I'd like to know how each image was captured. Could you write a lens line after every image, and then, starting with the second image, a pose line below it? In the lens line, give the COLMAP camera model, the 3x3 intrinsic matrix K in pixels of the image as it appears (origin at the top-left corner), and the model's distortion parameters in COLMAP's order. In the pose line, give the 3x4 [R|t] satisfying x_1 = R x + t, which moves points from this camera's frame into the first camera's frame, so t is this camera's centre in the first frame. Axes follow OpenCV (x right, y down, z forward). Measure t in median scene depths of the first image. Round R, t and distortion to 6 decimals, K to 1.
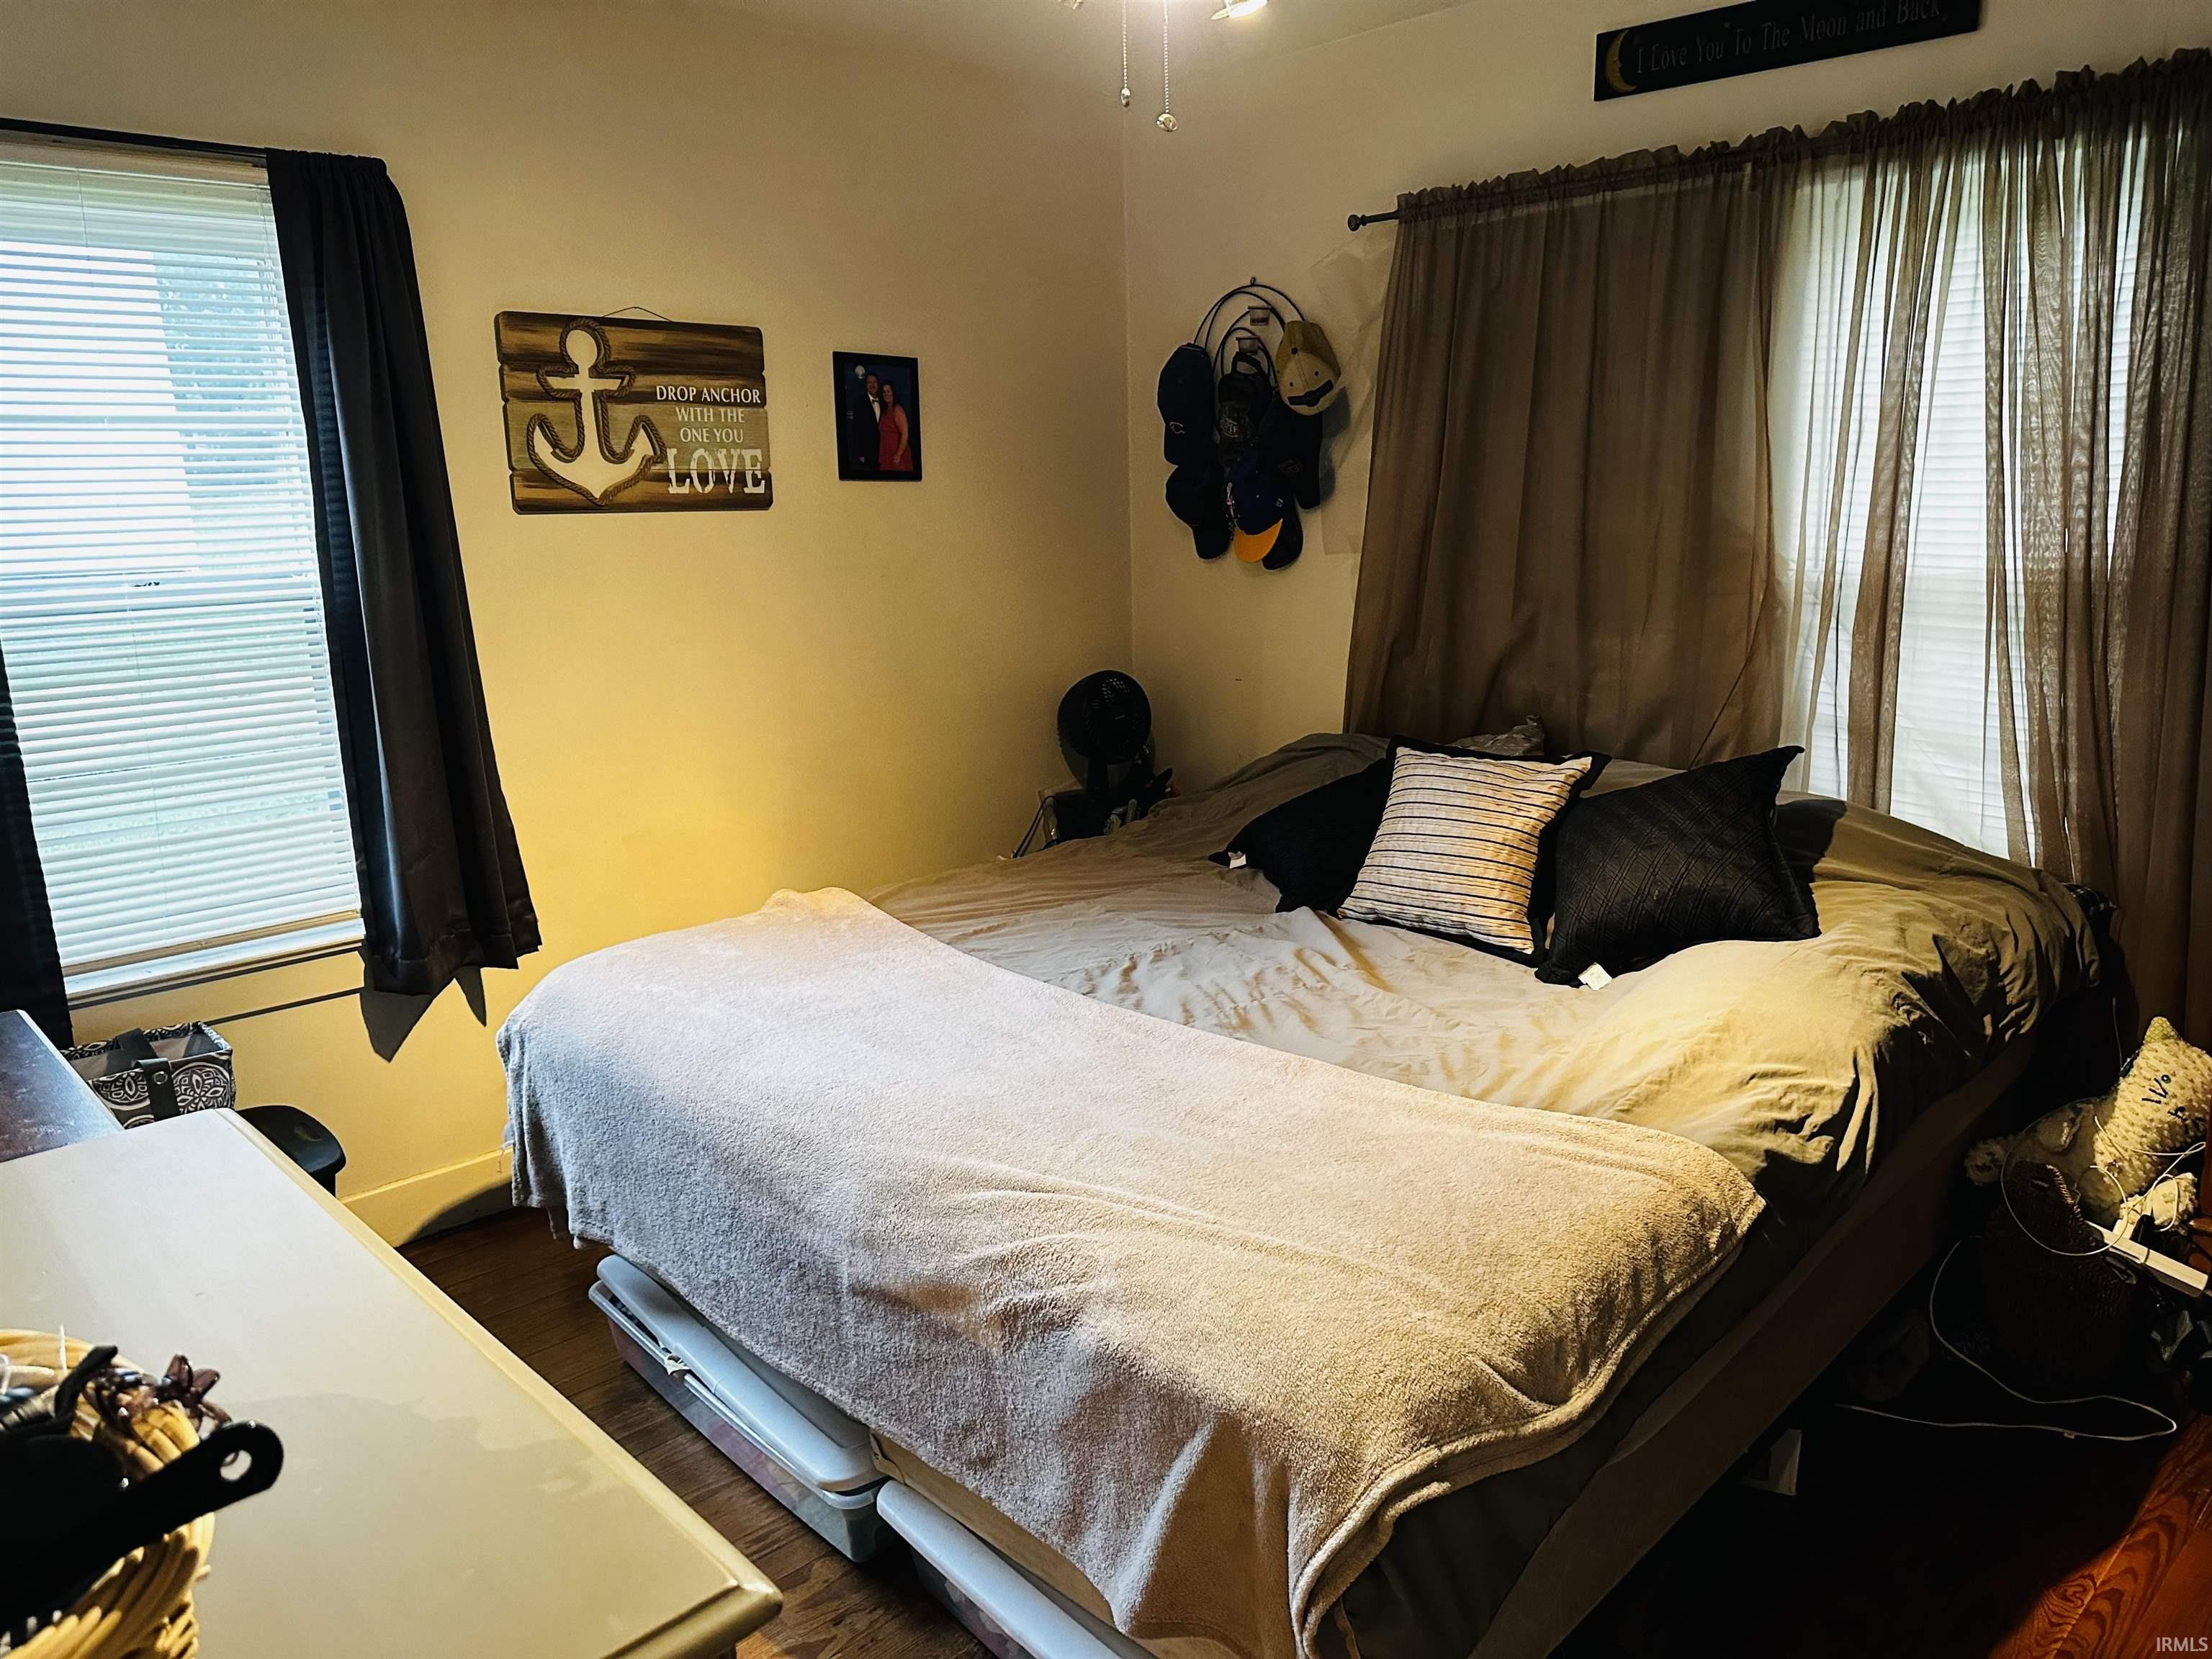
lens RADIAL K [[1540.0, 0, 1104.2], [0, 1540.0, 827.1], [0, 0, 1]] dist [0.023788, -0.042058]
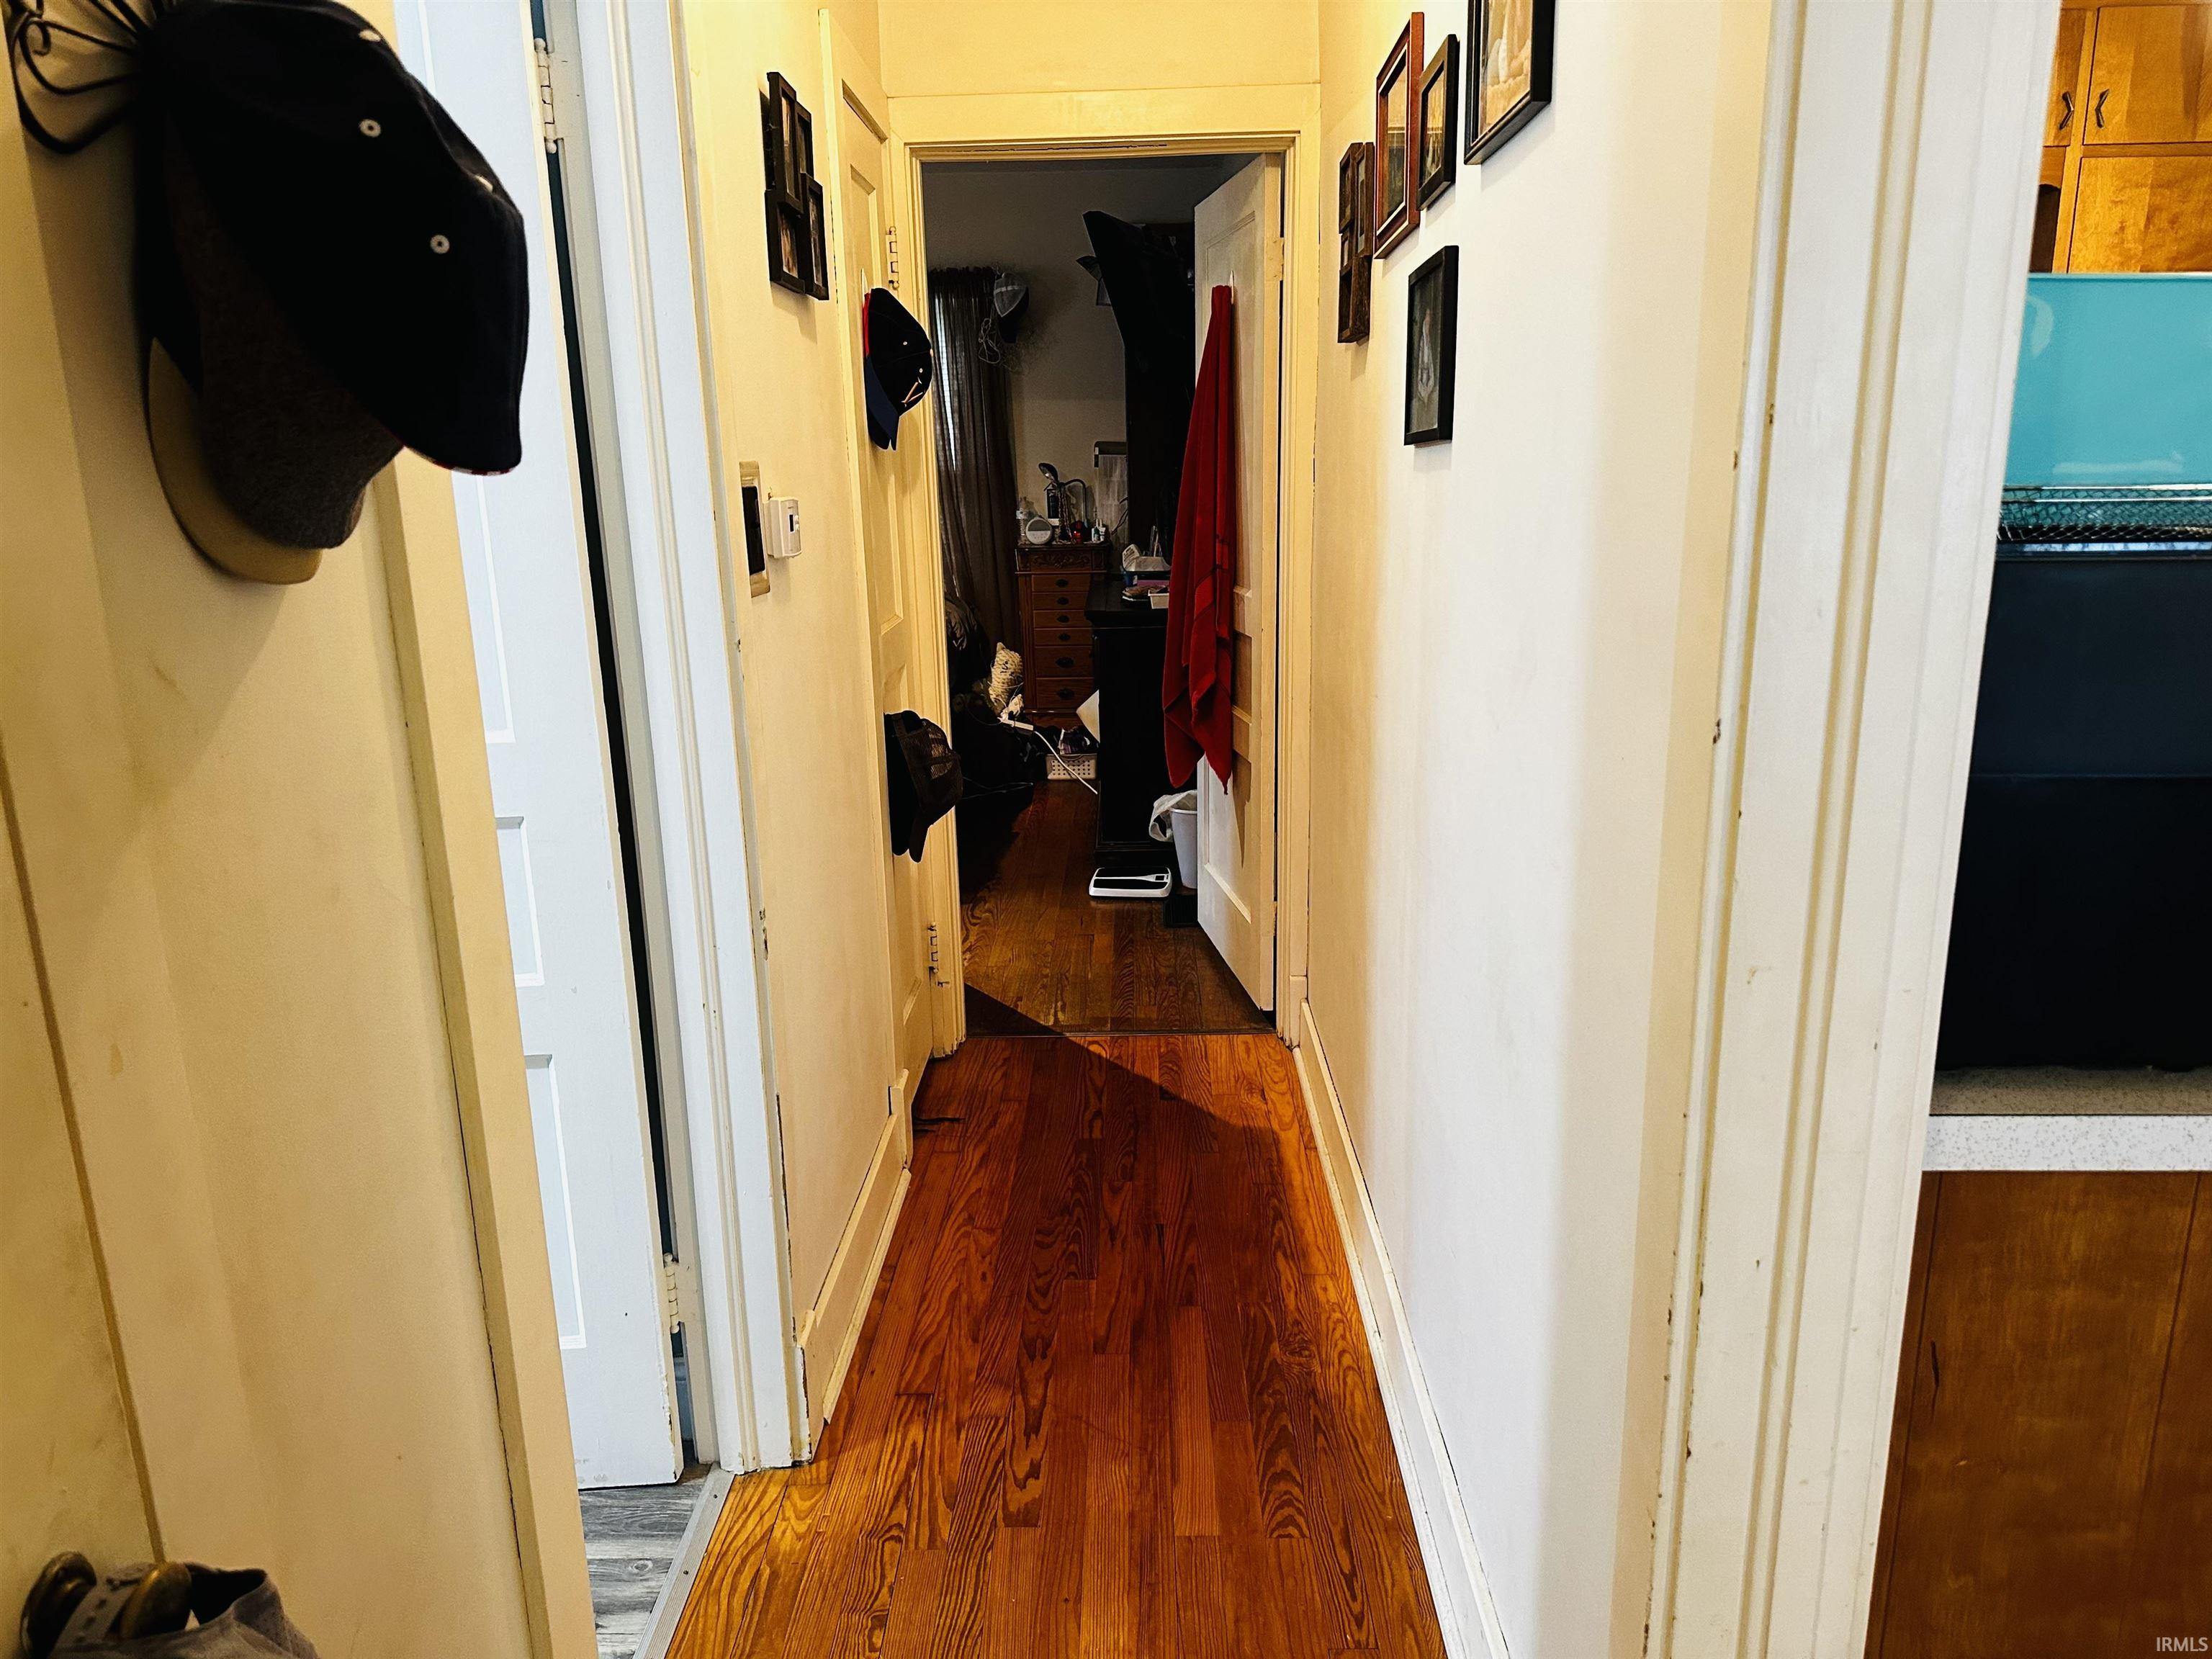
lens RADIAL K [[1540.0, 0, 1106.3], [0, 1540.0, 835.9], [0, 0, 1]] dist [0.023788, -0.042058]
pose [[0.699016, -0.163602, 0.696140, -1.123868], [0.147690, 0.985519, 0.083310, 0.265983], [-0.699689, 0.044578, 0.713056, -1.037655]]
